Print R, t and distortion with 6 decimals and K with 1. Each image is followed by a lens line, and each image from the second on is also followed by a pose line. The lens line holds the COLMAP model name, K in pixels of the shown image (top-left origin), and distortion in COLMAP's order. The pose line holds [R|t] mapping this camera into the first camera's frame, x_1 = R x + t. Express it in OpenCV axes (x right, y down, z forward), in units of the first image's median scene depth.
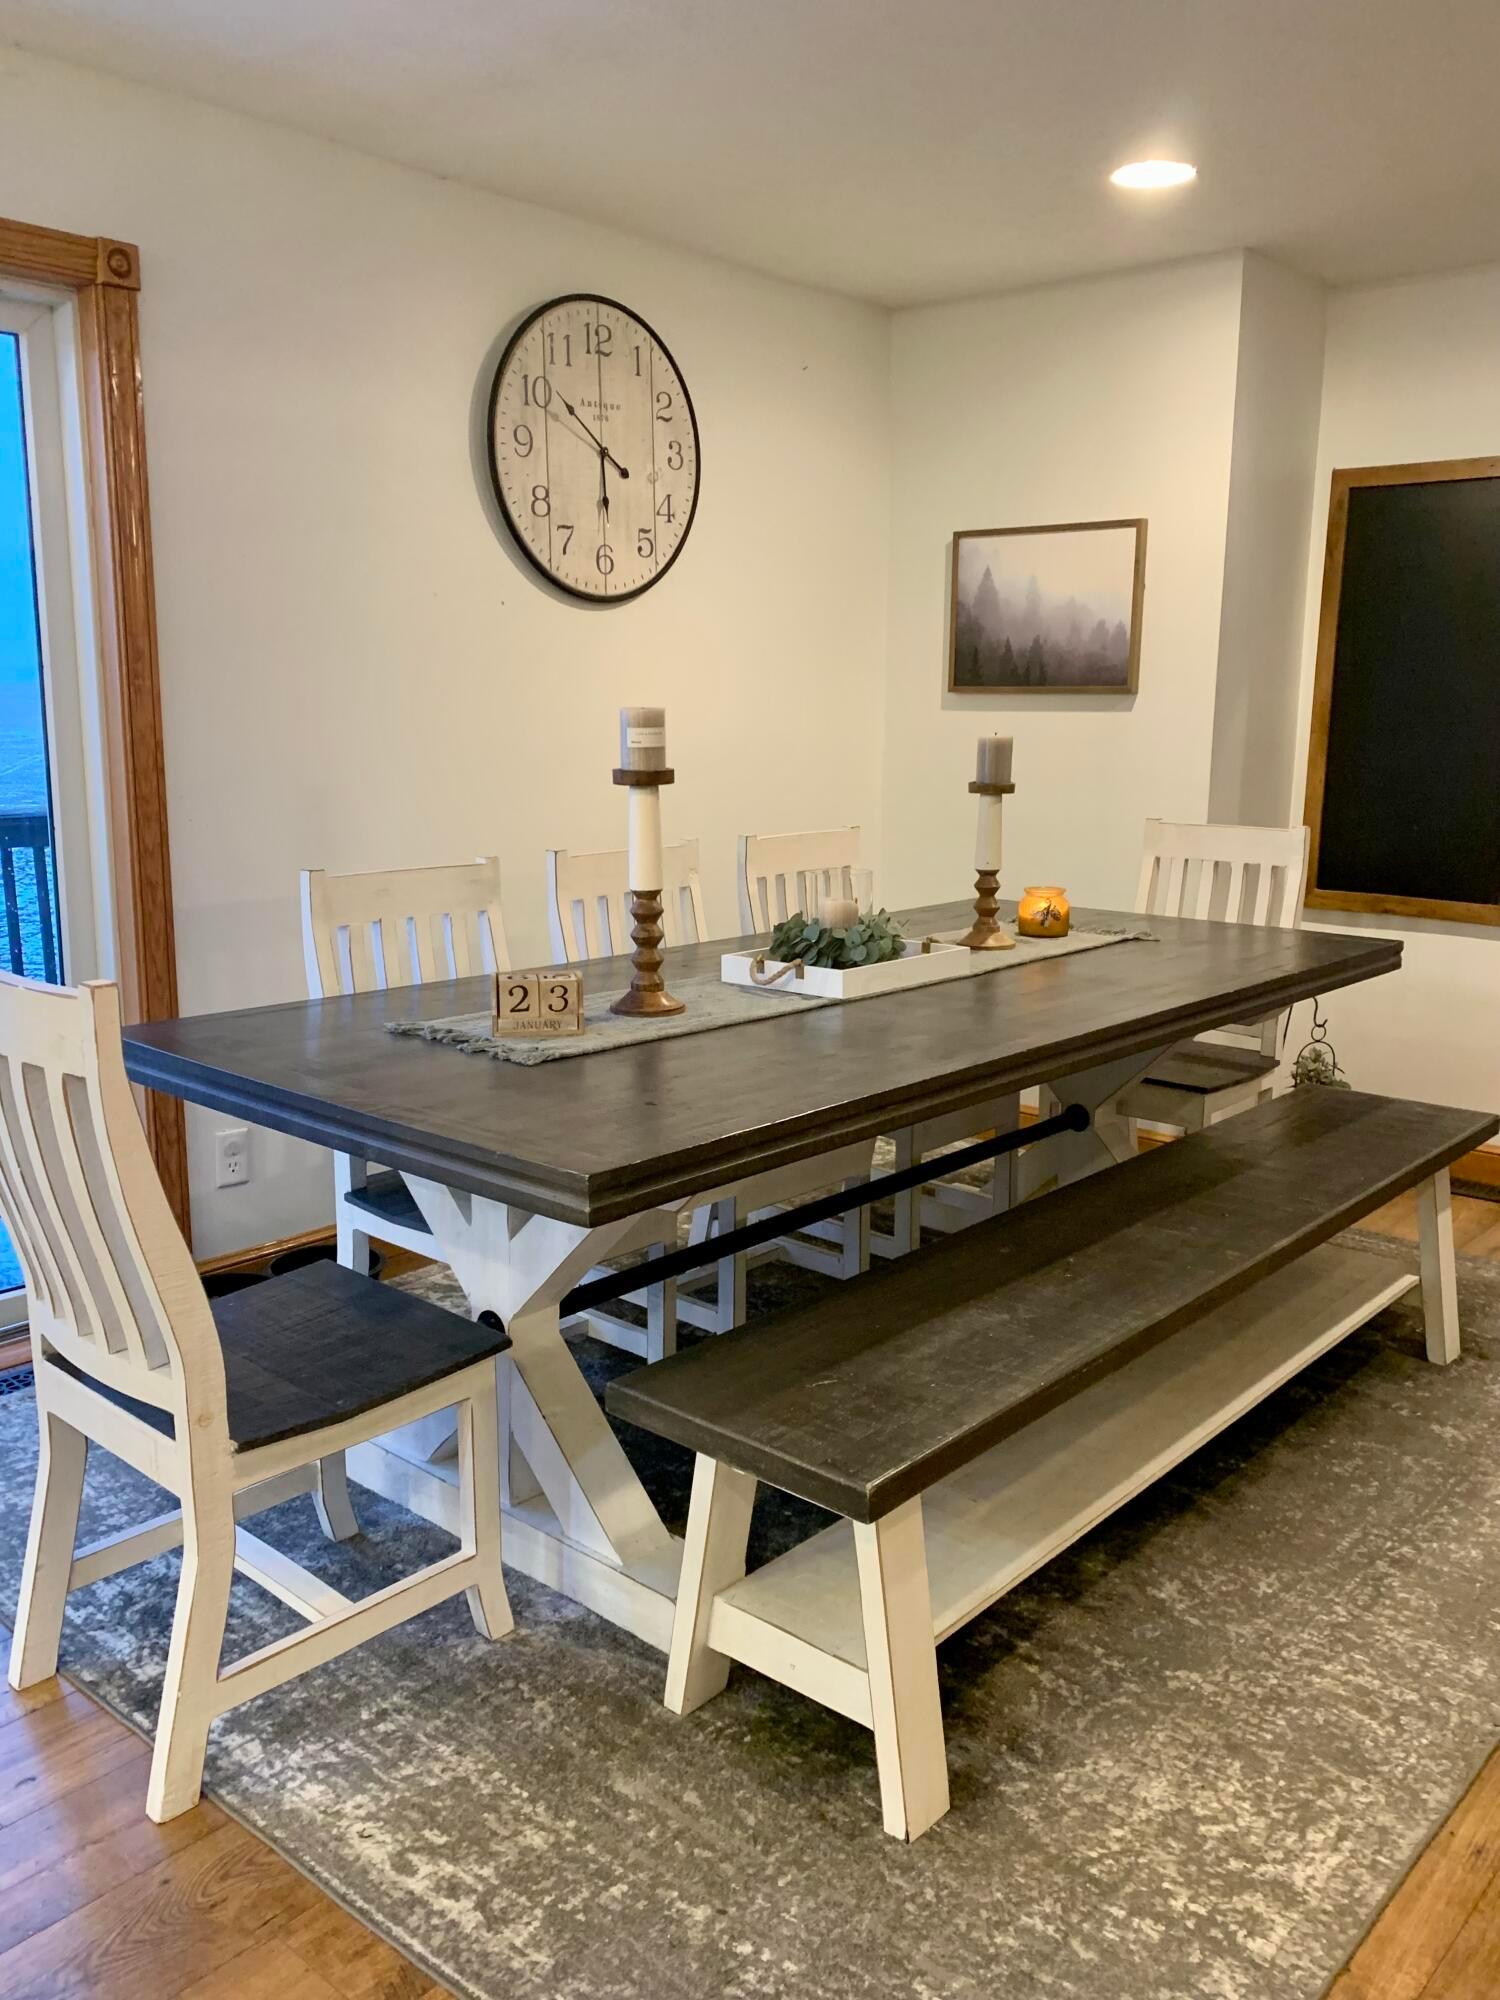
lens RADIAL K [[1596.7, 0, 752.3], [0, 1596.7, 1001.5], [0, 0, 1]] dist [0.062063, -0.085619]
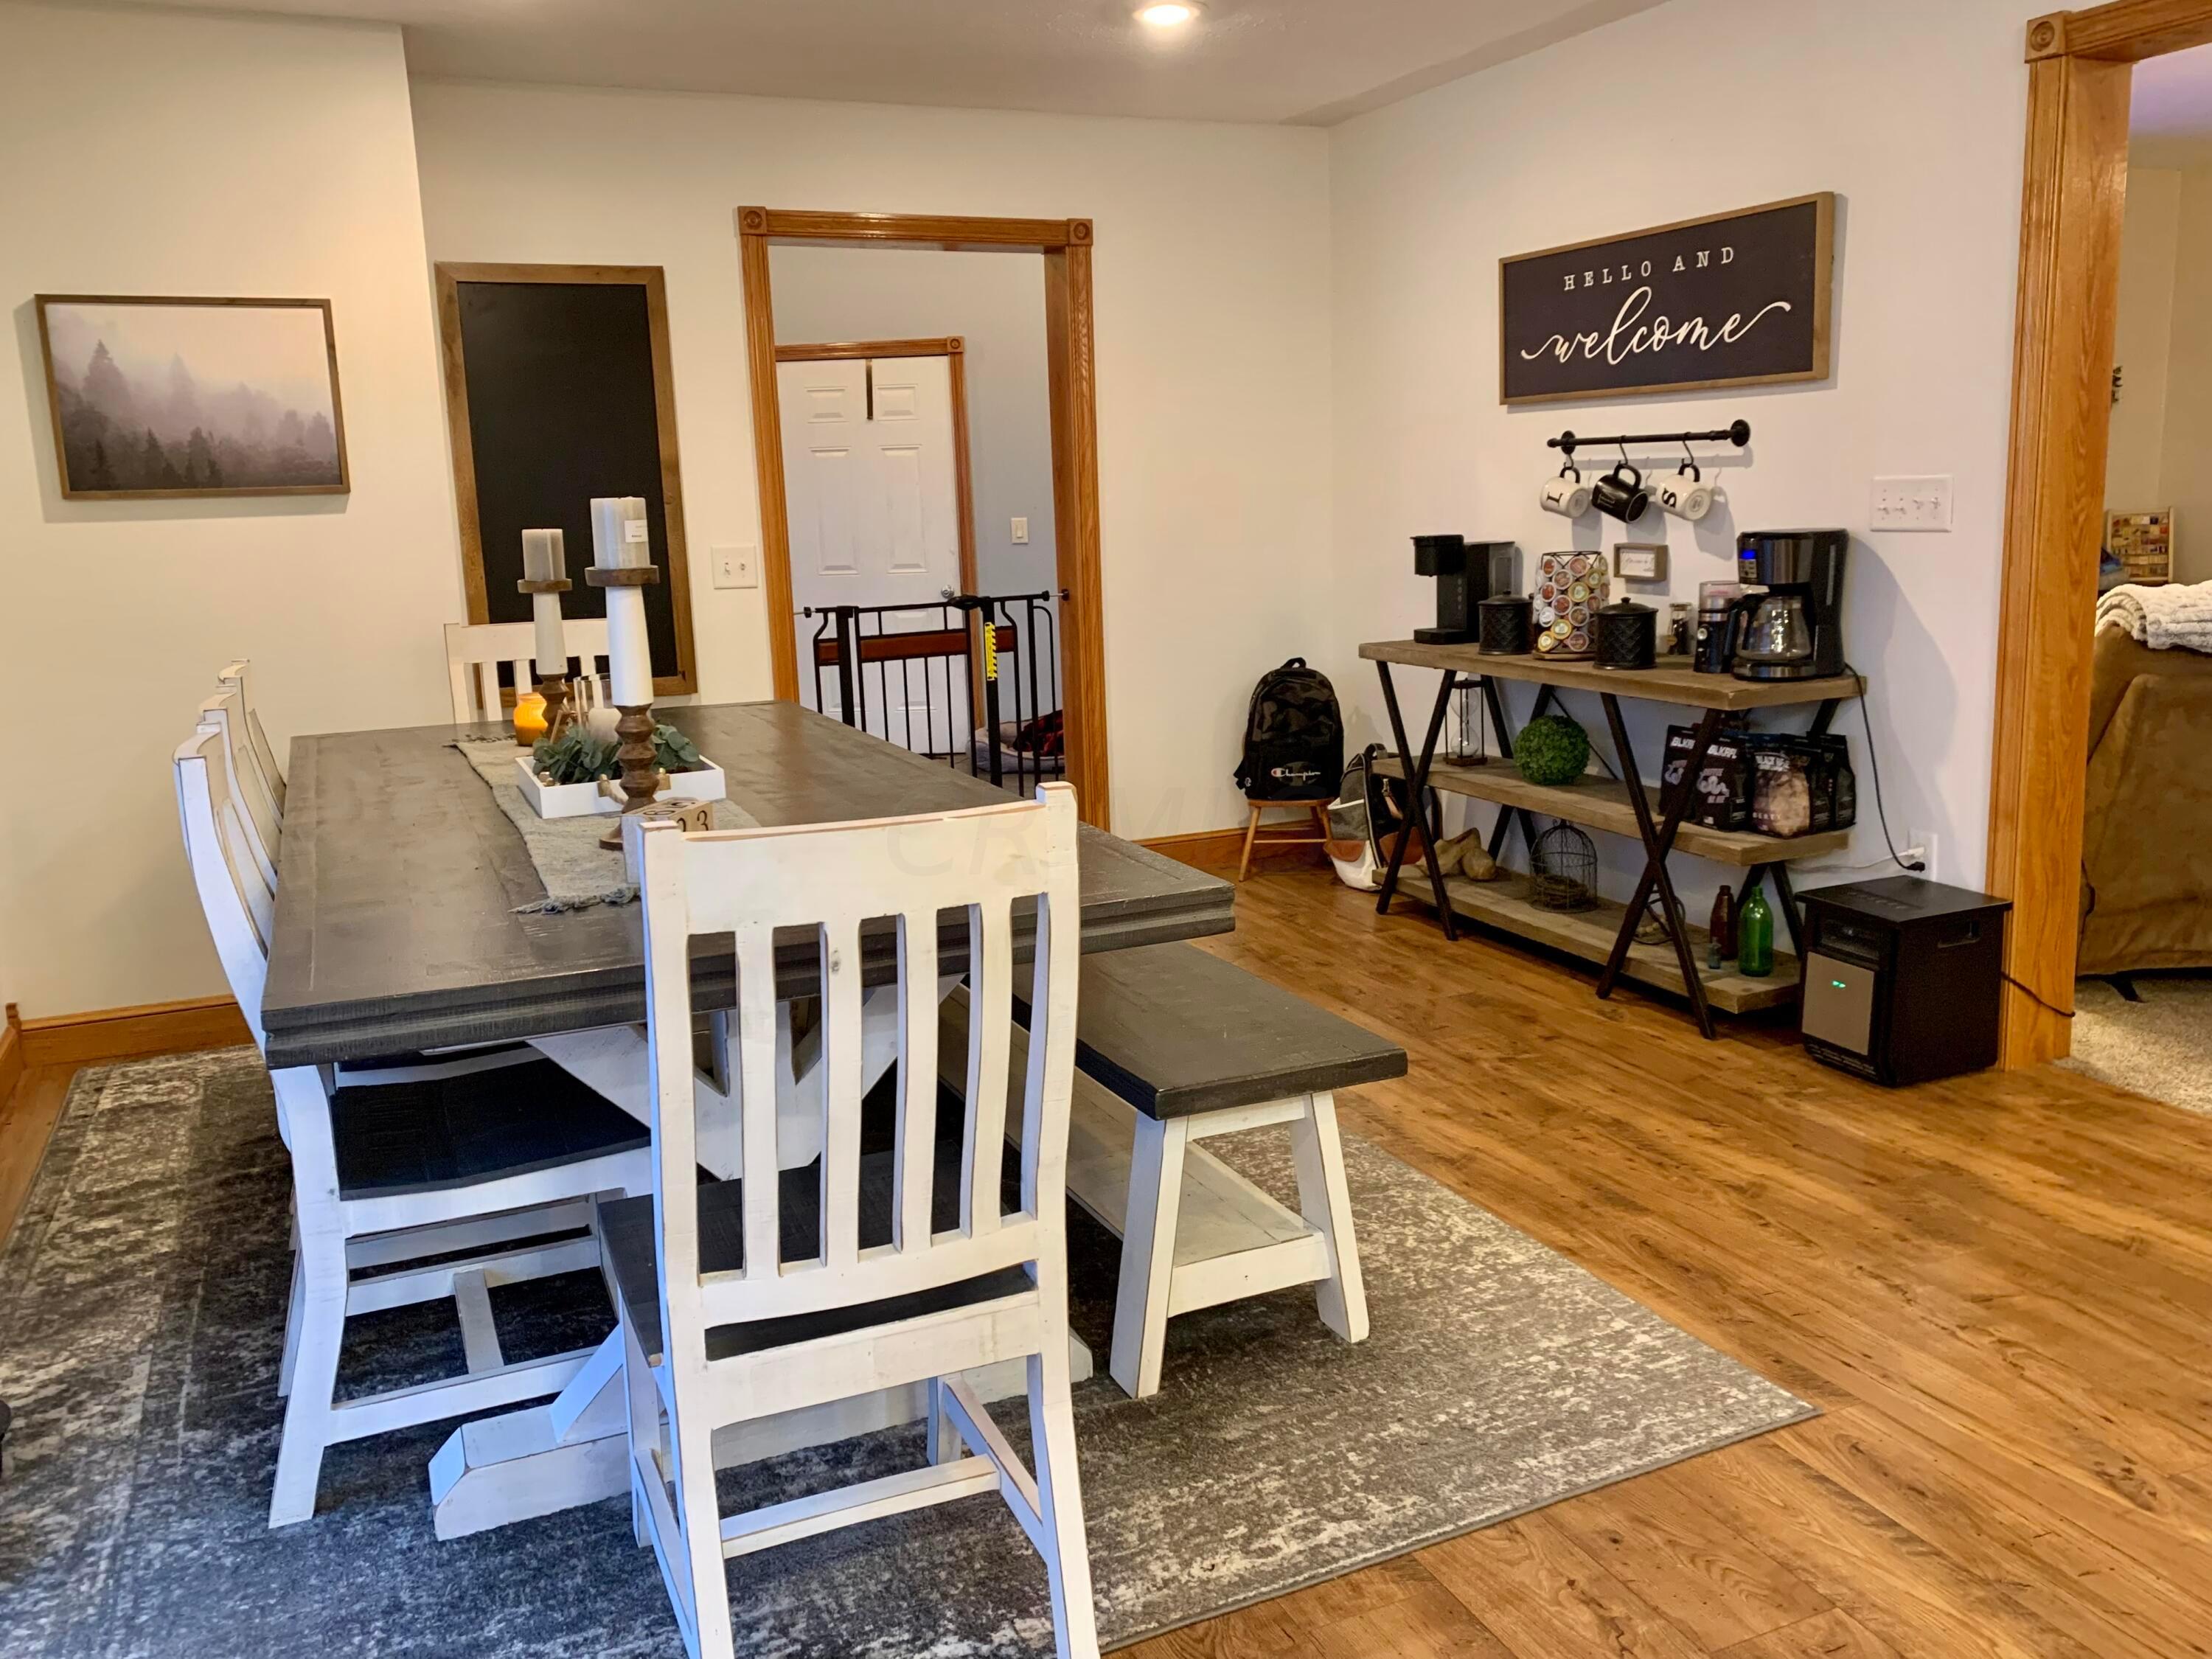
lens RADIAL K [[1766.0, 0, 1120.2], [0, 1766.0, 812.3], [0, 0, 1]] dist [0.062063, -0.085619]
pose [[0.418313, -0.191987, 0.887781, -0.494597], [0.200859, 0.972761, 0.115722, -0.045748], [-0.885816, 0.129911, 0.445481, 0.192656]]
